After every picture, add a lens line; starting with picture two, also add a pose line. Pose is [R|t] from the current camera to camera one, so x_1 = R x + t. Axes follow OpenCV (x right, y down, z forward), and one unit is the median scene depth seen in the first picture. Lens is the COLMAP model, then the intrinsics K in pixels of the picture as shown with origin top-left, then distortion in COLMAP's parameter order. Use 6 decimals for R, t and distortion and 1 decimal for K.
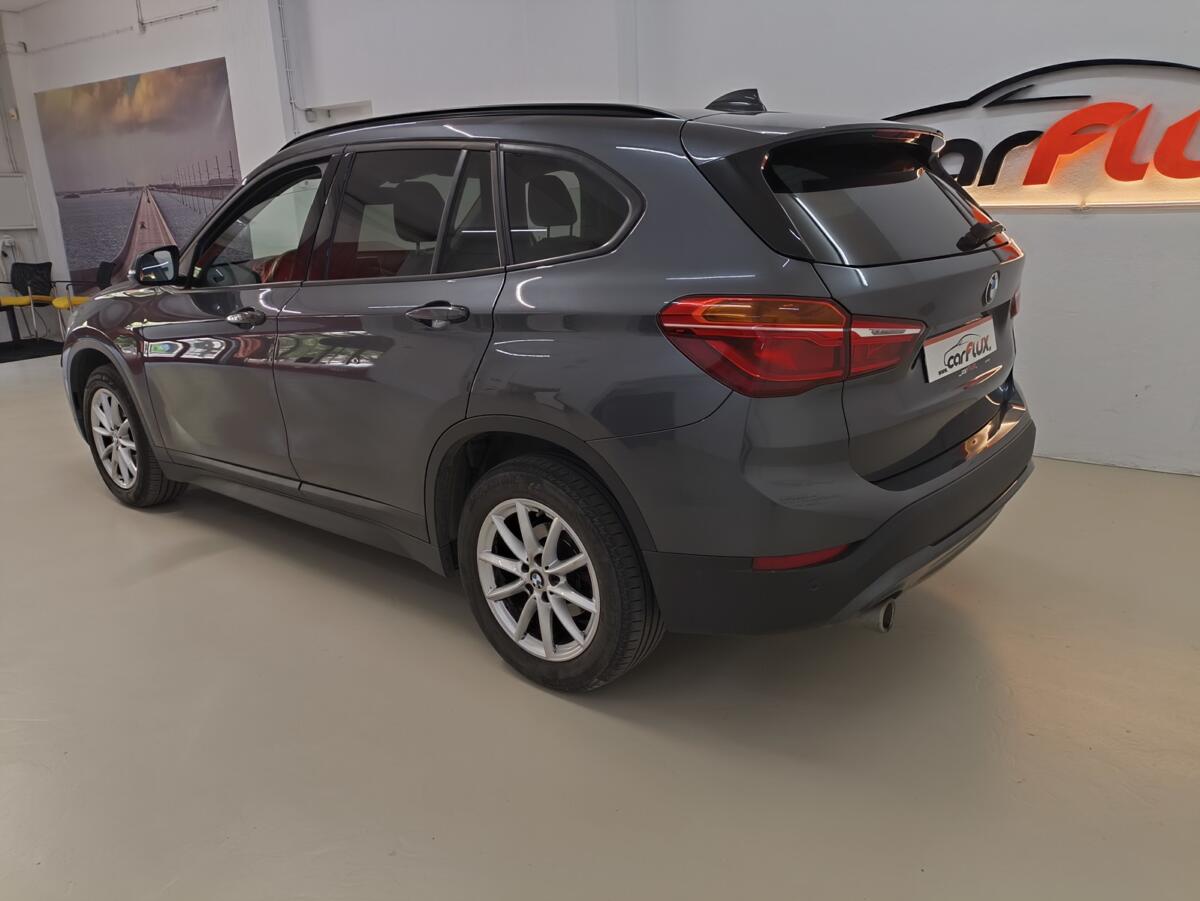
lens RADIAL K [[899.4, 0, 600.0], [0, 899.4, 450.5], [0, 0, 1]] dist [0.066027, -0.045285]
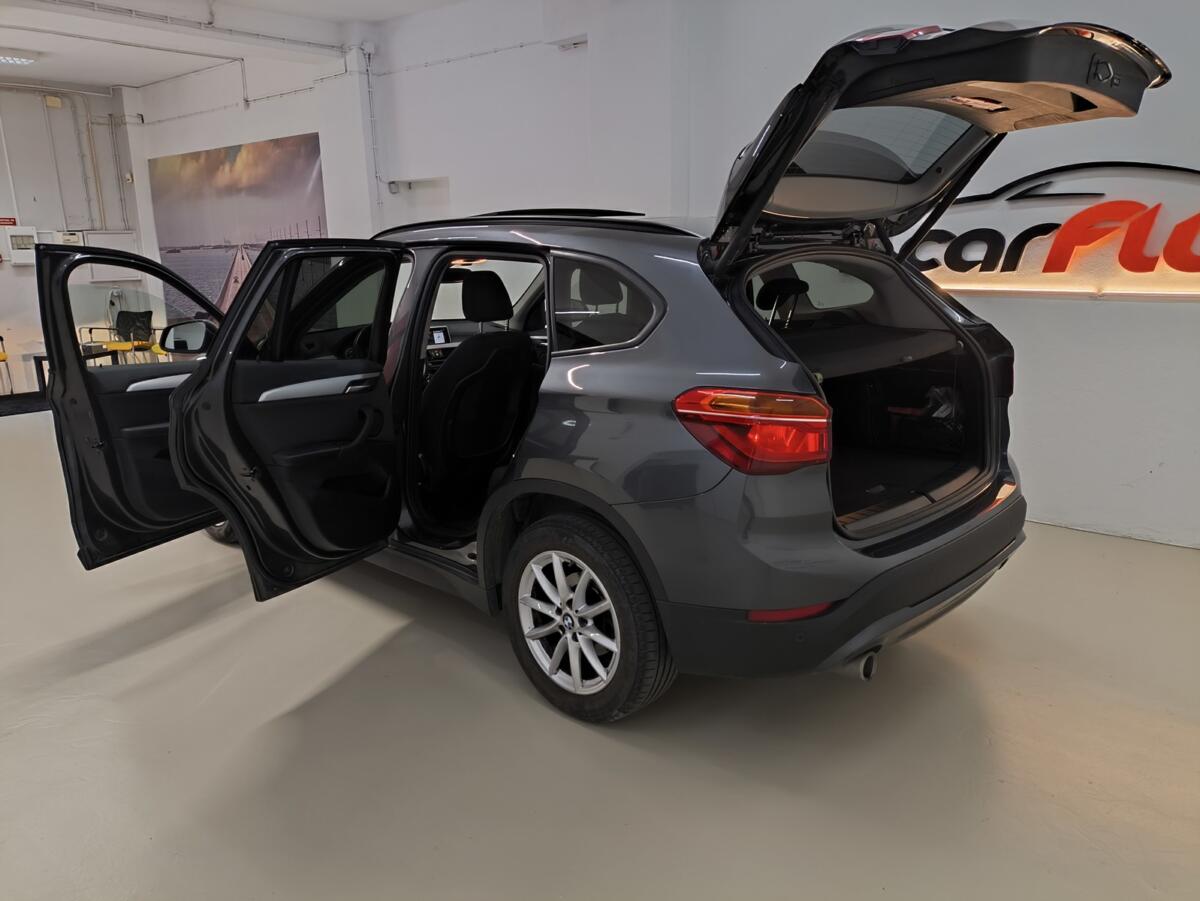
lens RADIAL K [[899.4, 0, 600.0], [0, 899.4, 450.5], [0, 0, 1]] dist [0.066027, -0.045285]
pose [[0.997261, 0.030533, -0.067361, 0.041031], [-0.033884, 0.998215, -0.049172, -0.019743], [0.065740, 0.051319, 0.996516, -0.157695]]
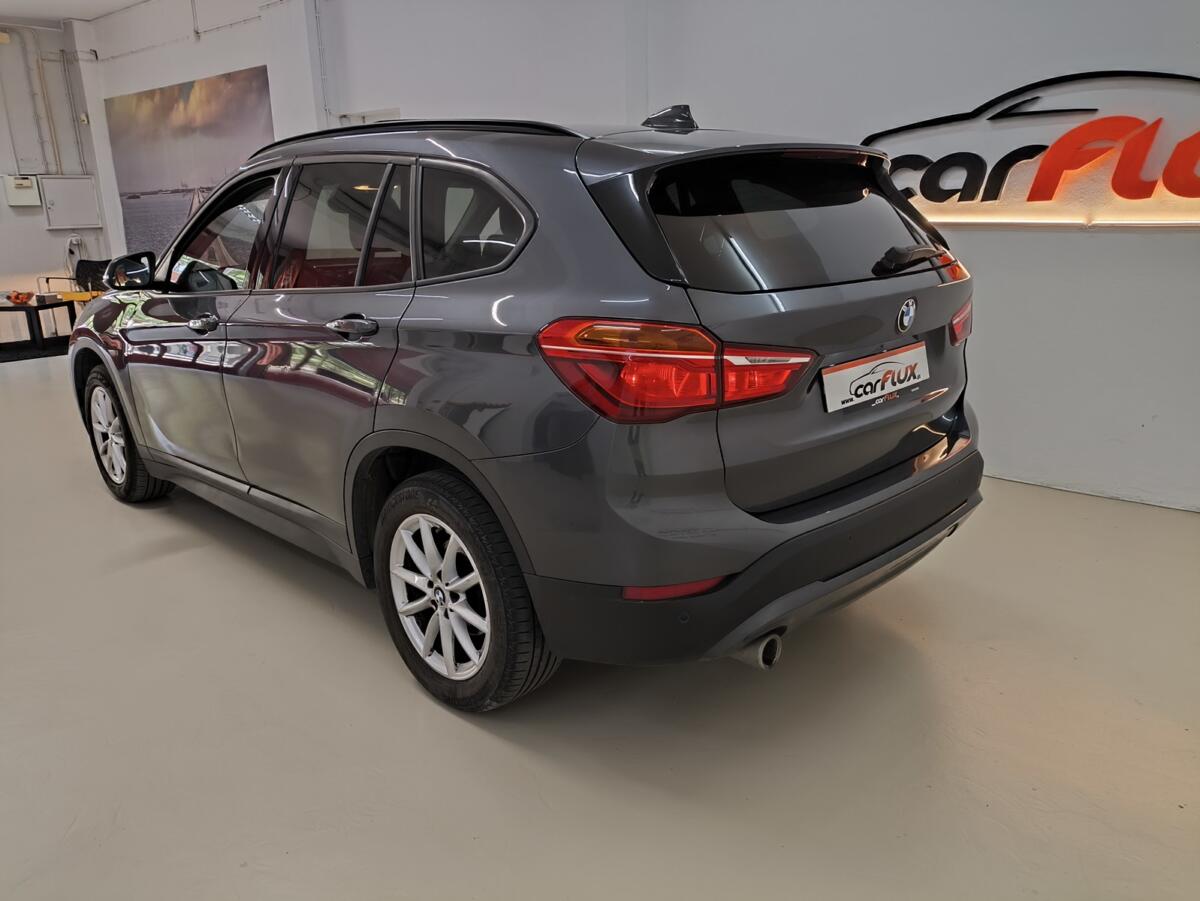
lens RADIAL K [[908.1, 0, 591.4], [0, 908.1, 449.8], [0, 0, 1]] dist [0.052137, -0.034481]
pose [[0.995729, 0.035006, -0.085425, 0.174858], [-0.035433, 0.999366, -0.003482, -0.020074], [0.085249, 0.006494, 0.996338, 0.011242]]
